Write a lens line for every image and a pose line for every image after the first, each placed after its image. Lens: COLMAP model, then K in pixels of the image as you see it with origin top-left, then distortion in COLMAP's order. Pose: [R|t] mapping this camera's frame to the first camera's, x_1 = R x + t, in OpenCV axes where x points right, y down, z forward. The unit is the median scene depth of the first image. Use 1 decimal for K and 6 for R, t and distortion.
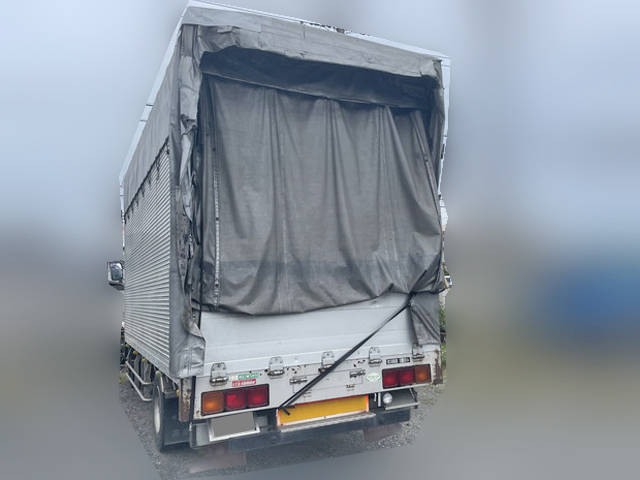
lens RADIAL K [[485.7, 0, 319.2], [0, 485.7, 236.0], [0, 0, 1]] dist [0.086208, -0.106475]
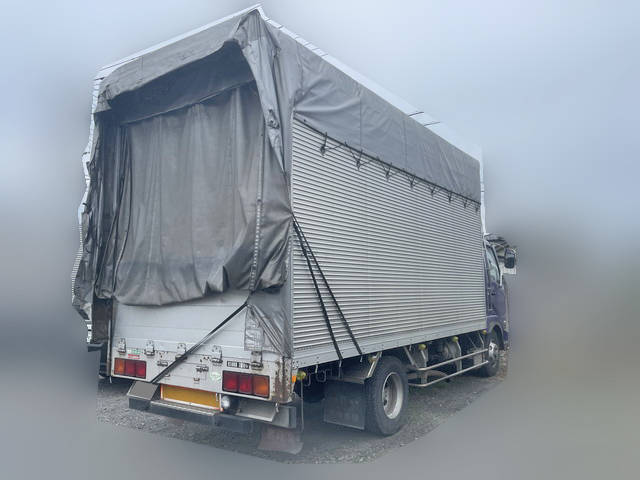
lens RADIAL K [[485.7, 0, 322.4], [0, 485.7, 245.7], [0, 0, 1]] dist [0.086208, -0.106475]
pose [[0.475701, -0.053512, -0.877978, 1.103854], [0.079262, 0.996695, -0.017803, 0.064747], [0.876029, -0.061121, 0.478370, 0.749001]]
